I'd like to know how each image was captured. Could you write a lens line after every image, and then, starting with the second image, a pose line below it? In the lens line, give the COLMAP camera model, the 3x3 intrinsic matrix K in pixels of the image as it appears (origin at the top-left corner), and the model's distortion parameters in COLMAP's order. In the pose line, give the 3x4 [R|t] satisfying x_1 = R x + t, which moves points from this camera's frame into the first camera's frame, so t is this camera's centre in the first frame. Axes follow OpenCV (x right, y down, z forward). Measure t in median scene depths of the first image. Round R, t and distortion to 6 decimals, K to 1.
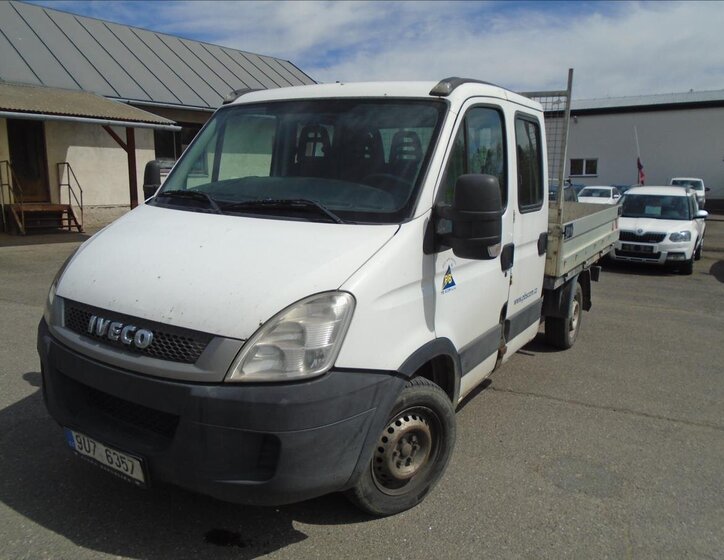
lens RADIAL K [[570.3, 0, 363.3], [0, 570.3, 284.6], [0, 0, 1]] dist [0.022021, 0.003492]
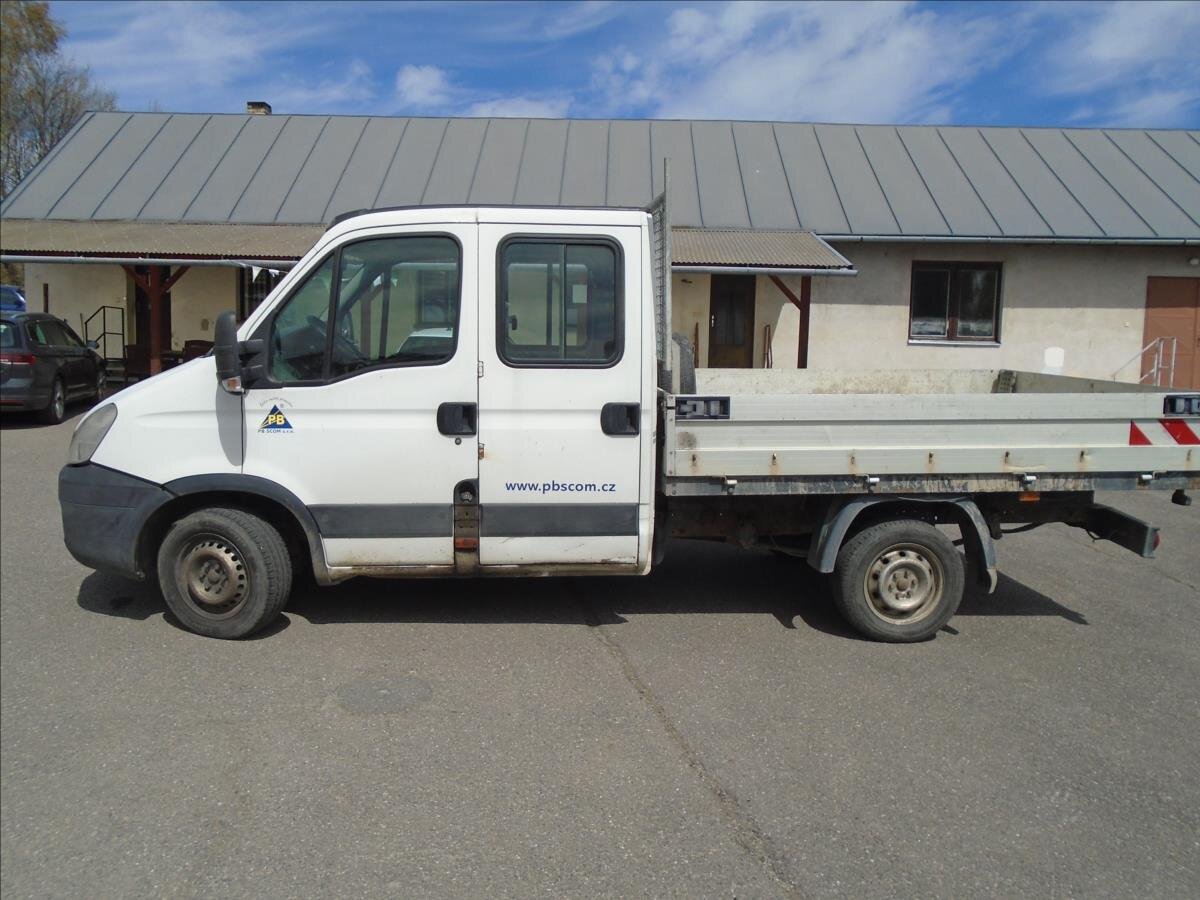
lens RADIAL K [[916.5, 0, 593.6], [0, 916.5, 451.1], [0, 0, 1]] dist [0.020052, 0.007233]
pose [[0.600379, 0.096859, -0.793828, 1.349141], [-0.160960, 0.986960, -0.001312, -0.032614], [0.783350, 0.128562, 0.608141, 0.373859]]
